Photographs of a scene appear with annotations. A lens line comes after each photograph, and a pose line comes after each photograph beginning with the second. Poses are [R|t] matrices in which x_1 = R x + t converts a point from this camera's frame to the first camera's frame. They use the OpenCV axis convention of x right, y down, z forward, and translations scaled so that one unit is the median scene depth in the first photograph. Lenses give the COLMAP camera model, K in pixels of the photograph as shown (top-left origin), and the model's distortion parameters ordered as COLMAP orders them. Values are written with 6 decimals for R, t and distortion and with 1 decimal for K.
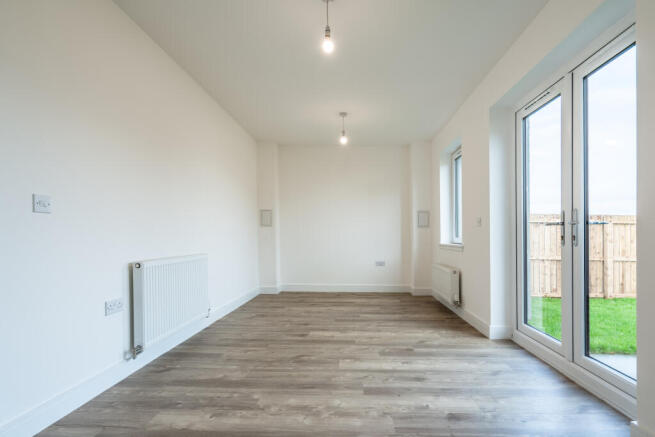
lens RADIAL K [[300.3, 0, 337.5], [0, 300.3, 241.1], [0, 0, 1]] dist [-0.003038, -0.000566]
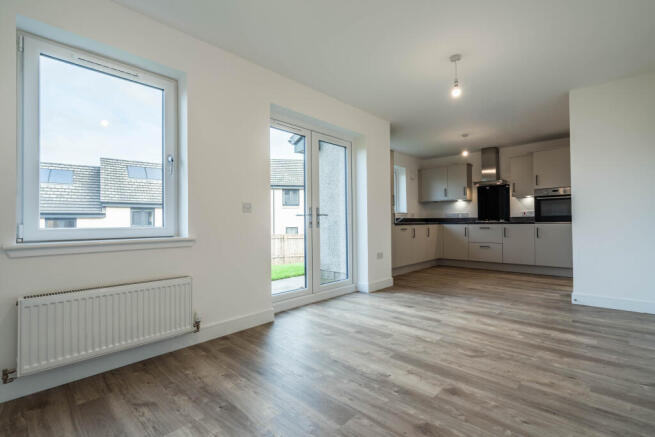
lens RADIAL K [[300.3, 0, 326.6], [0, 300.3, 212.0], [0, 0, 1]] dist [-0.003038, -0.000566]
pose [[-0.741597, 0.024088, 0.670413, -0.448345], [0.015522, 0.999704, -0.018749, -0.043051], [-0.670666, -0.003498, -0.741751, 2.150788]]
